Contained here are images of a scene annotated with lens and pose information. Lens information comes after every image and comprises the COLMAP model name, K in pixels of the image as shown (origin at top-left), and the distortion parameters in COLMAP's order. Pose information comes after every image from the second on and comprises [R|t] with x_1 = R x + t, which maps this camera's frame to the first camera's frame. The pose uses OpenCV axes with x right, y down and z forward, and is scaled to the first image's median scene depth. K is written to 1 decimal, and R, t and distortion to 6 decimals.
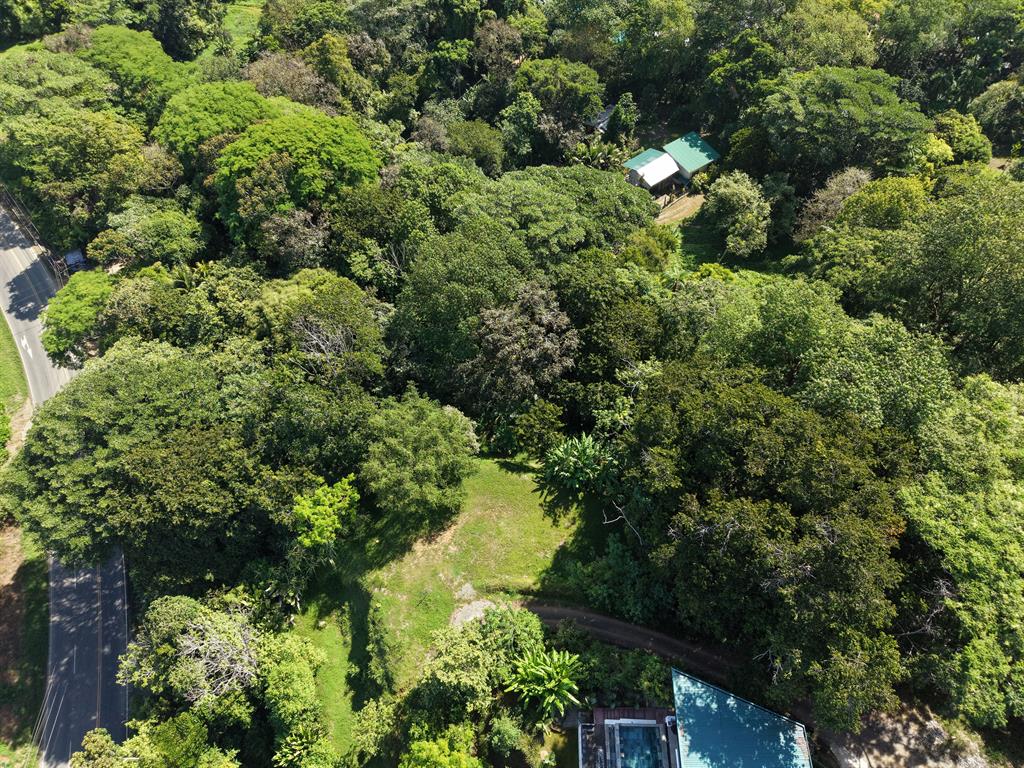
lens RADIAL K [[681.4, 0, 526.7], [0, 681.4, 383.2], [0, 0, 1]] dist [0.000190, -0.002539]
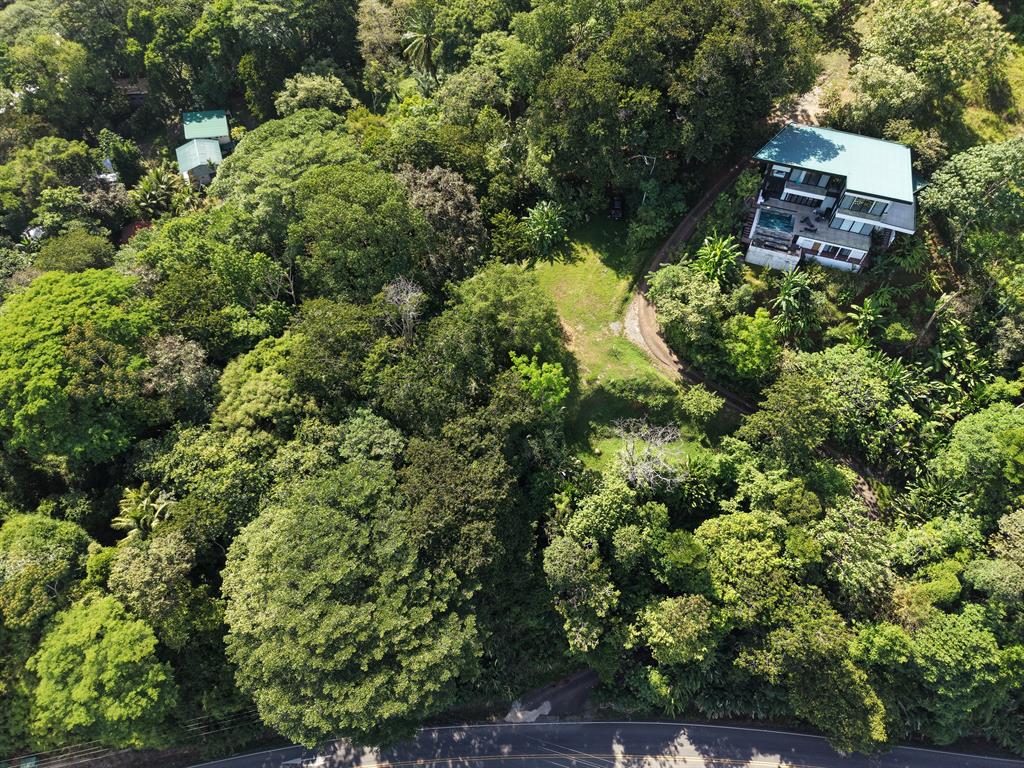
lens RADIAL K [[695.6, 0, 512.0], [0, 695.6, 384.0], [0, 0, 1]] dist [0.007258, 0.000217]
pose [[0.312629, -0.799264, 0.513264, -0.841500], [0.792488, 0.517366, 0.322948, -0.195139], [-0.523666, 0.305793, 0.795151, 0.106187]]
